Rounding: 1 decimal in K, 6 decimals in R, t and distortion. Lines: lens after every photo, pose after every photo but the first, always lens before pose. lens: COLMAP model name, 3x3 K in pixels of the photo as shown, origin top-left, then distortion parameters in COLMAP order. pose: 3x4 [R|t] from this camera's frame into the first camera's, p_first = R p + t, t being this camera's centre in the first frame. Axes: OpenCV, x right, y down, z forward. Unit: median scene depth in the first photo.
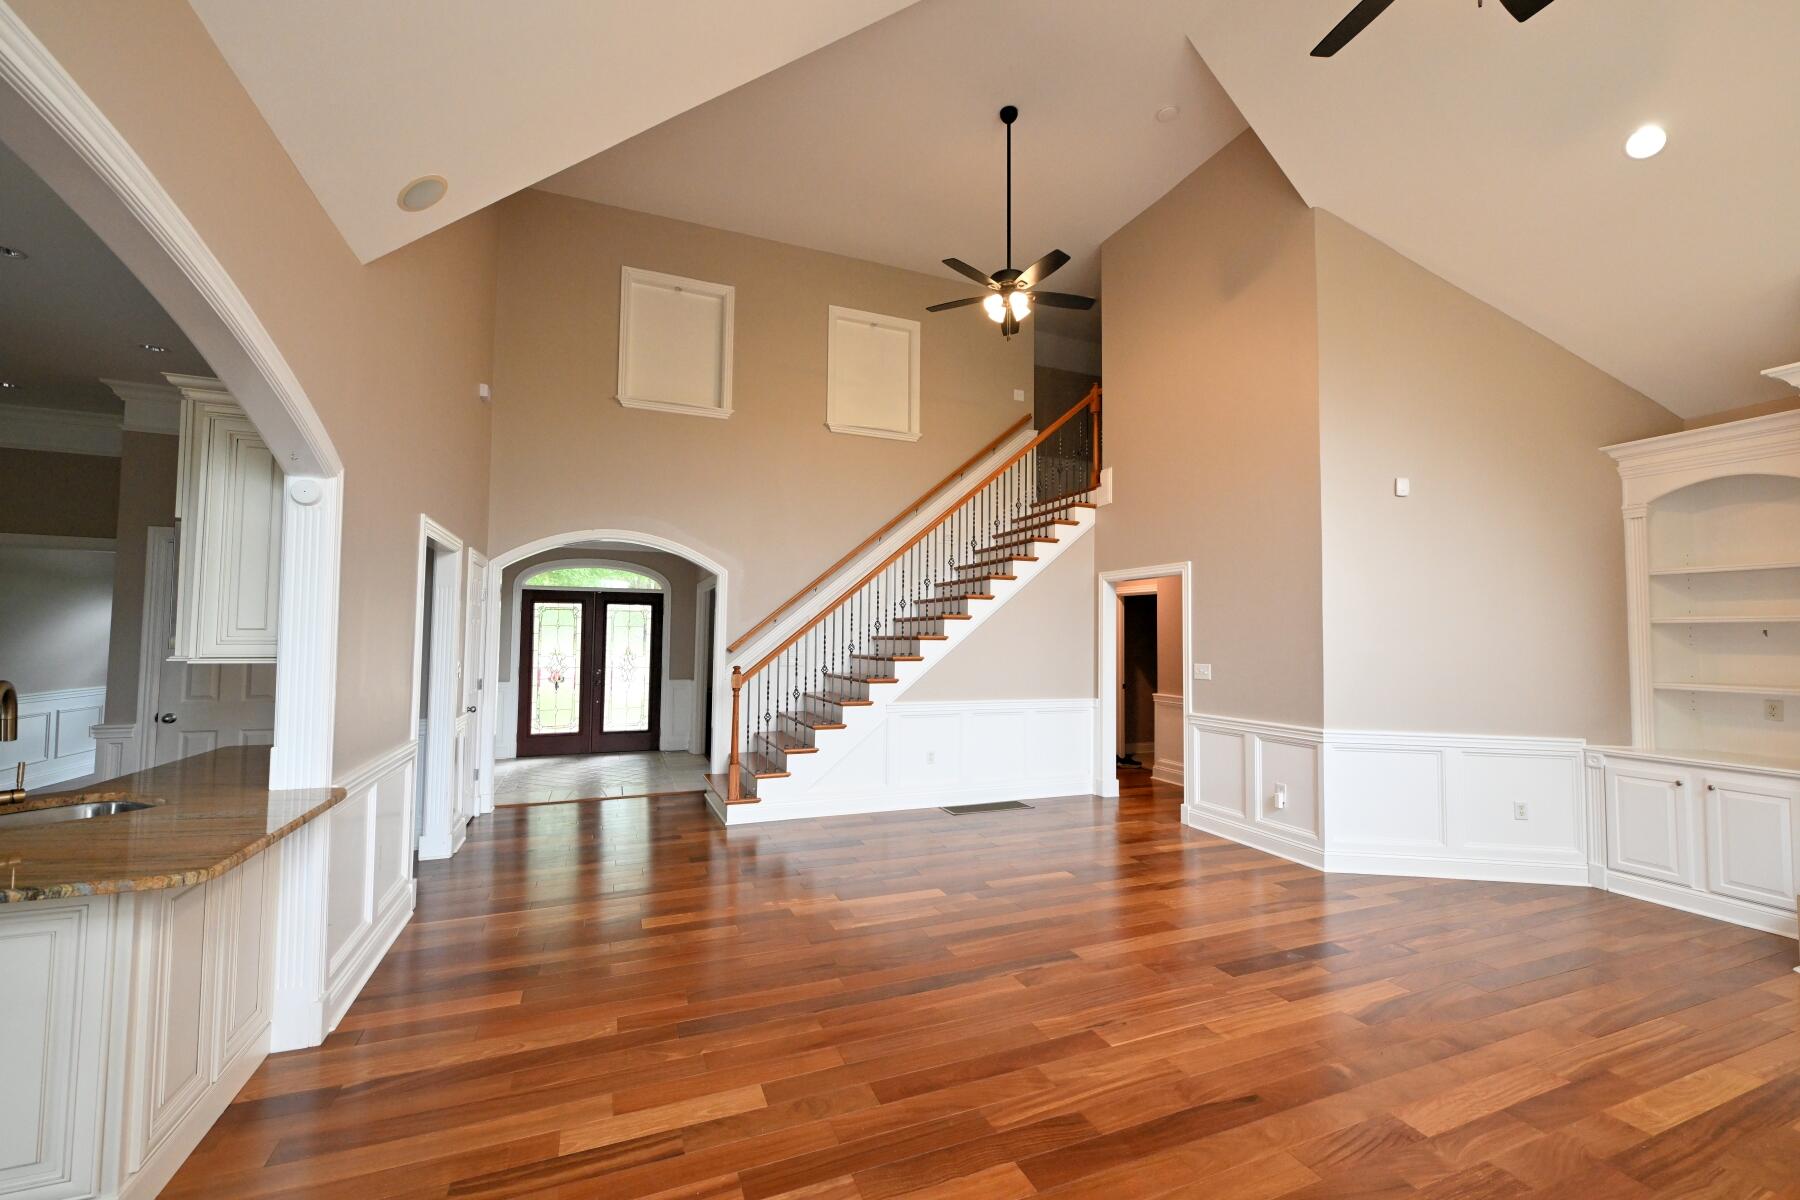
lens RADIAL K [[716.7, 0, 931.4], [0, 716.7, 600.6], [0, 0, 1]] dist [-0.005240, -0.000330]
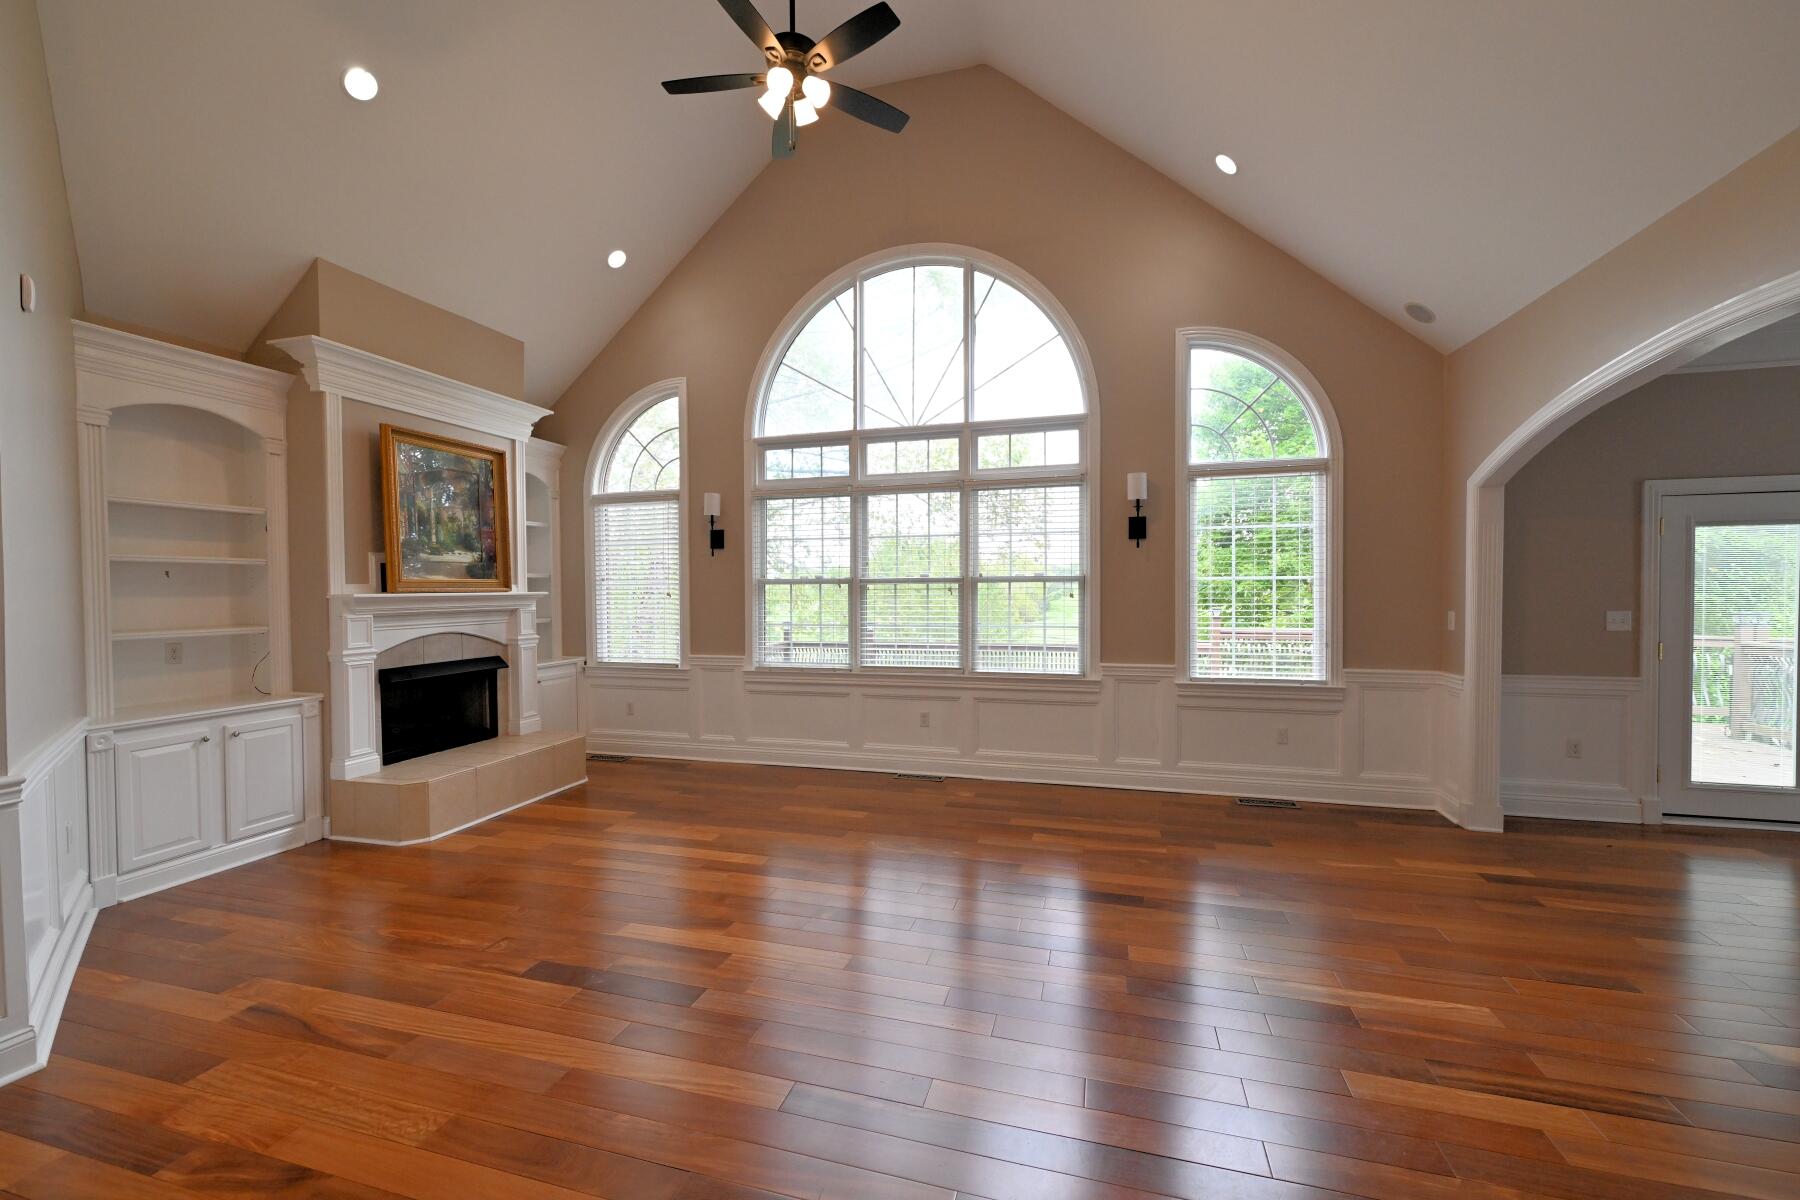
lens RADIAL K [[720.9, 0, 841.7], [0, 720.9, 596.1], [0, 0, 1]] dist [0.002259, -0.000979]
pose [[-0.795297, -0.015649, 0.606019, -0.132365], [-0.037930, 0.998993, -0.023980, 0.055627], [-0.605033, -0.042057, -0.795089, 1.073824]]
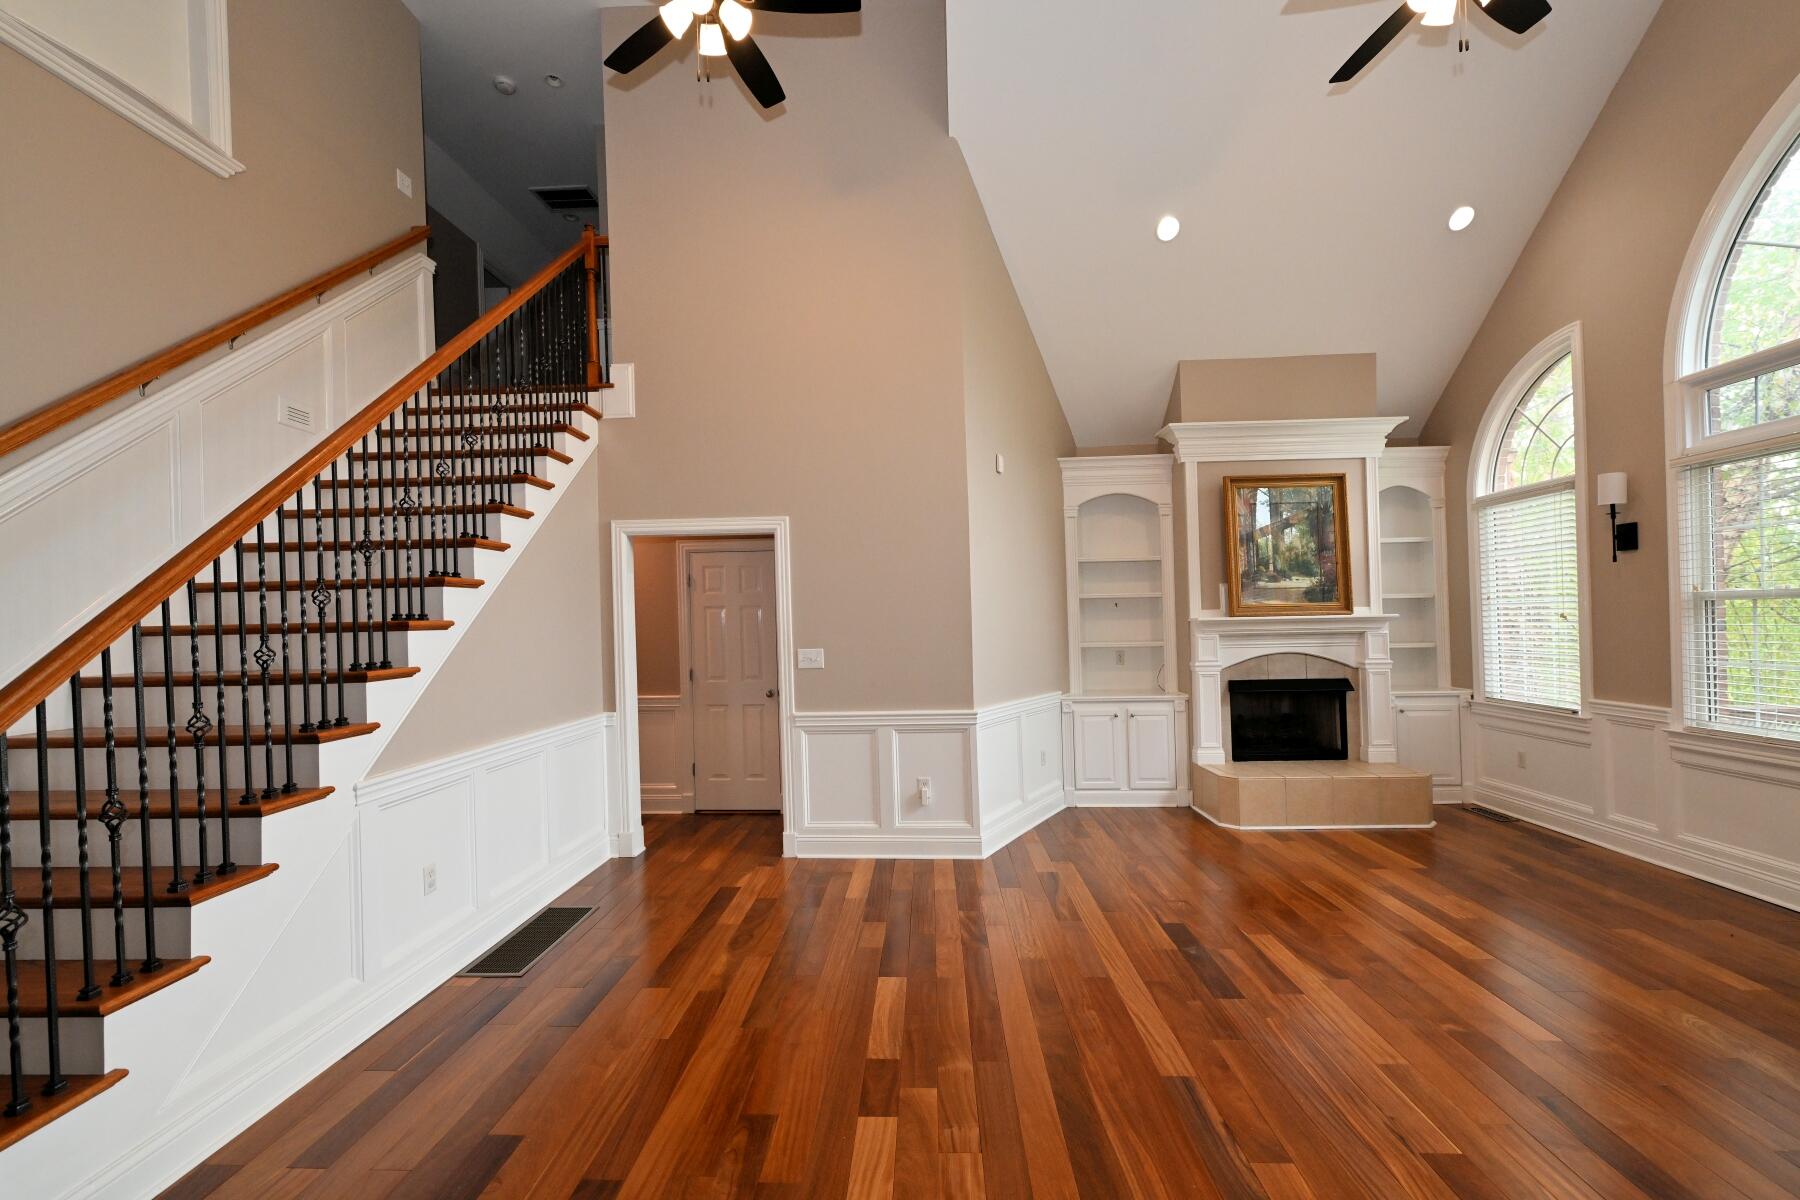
lens RADIAL K [[764.5, 0, 853.8], [0, 764.5, 621.6], [0, 0, 1]] dist [-0.002345, -0.000038]
pose [[0.453941, -0.021086, 0.890782, -0.408364], [-0.024943, 0.999027, 0.036359, 0.031376], [-0.890683, -0.038724, 0.452973, 0.683277]]
